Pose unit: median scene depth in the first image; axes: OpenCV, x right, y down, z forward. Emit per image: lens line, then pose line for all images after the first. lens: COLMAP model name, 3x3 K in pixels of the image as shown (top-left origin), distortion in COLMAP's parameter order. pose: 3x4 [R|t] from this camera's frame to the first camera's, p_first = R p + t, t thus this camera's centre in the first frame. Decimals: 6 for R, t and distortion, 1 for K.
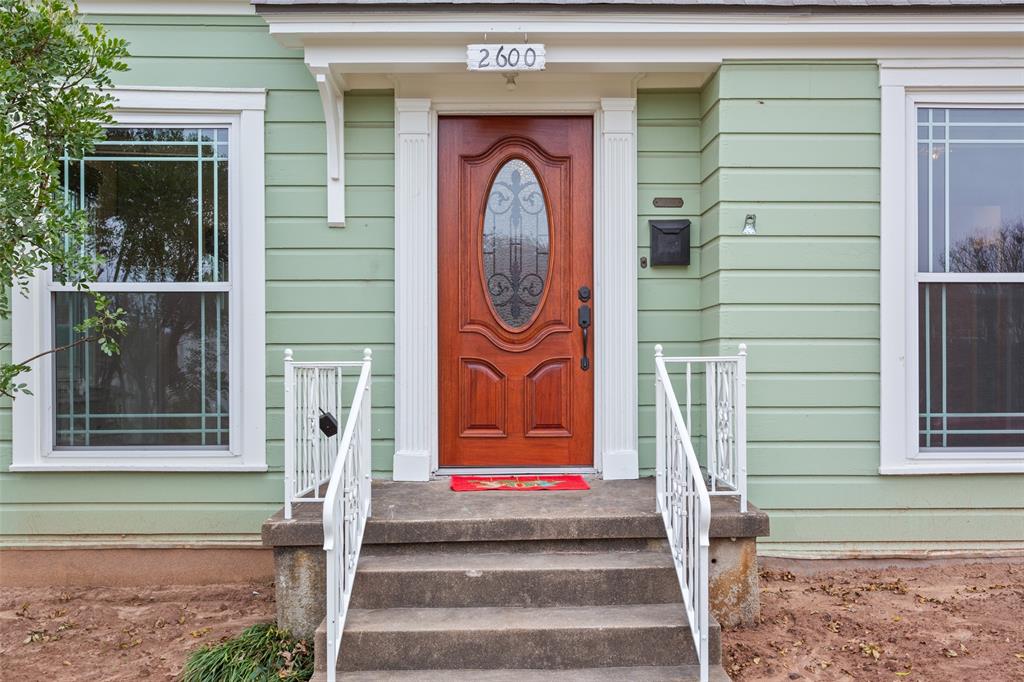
lens RADIAL K [[1031.6, 0, 513.5], [0, 1031.6, 344.5], [0, 0, 1]] dist [0.013921, 0.000000]
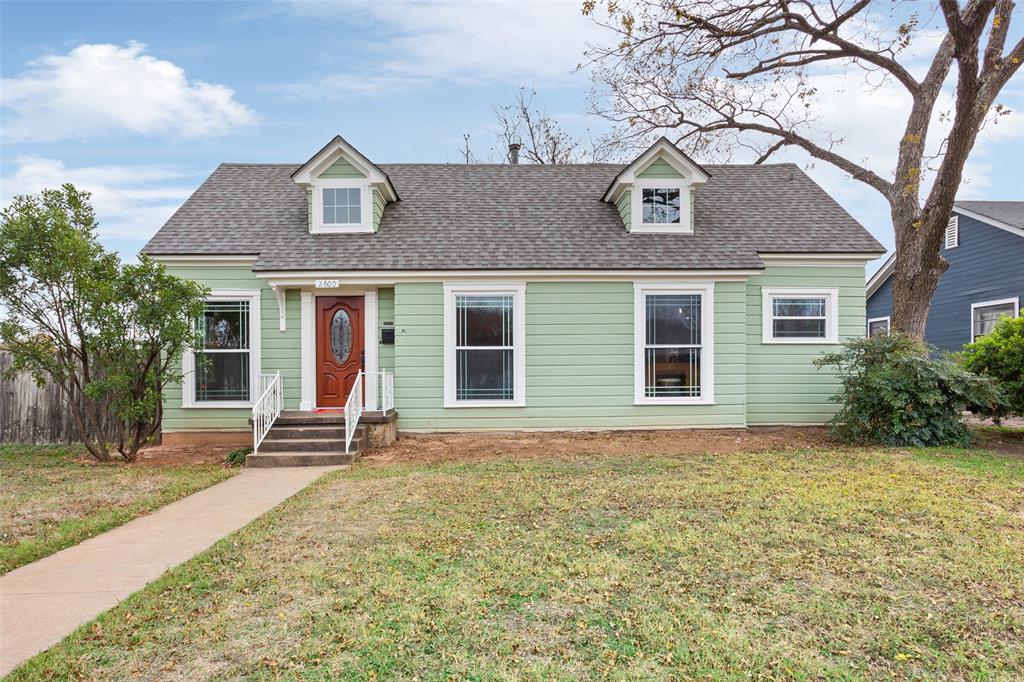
lens RADIAL K [[577.3, 0, 511.2], [0, 577.3, 351.2], [0, 0, 1]] dist [-0.005423, -0.000062]
pose [[0.999936, -0.004545, 0.010337, 0.519703], [0.004492, 0.999977, 0.005147, -0.059703], [-0.010360, -0.005101, 0.999933, -0.802008]]
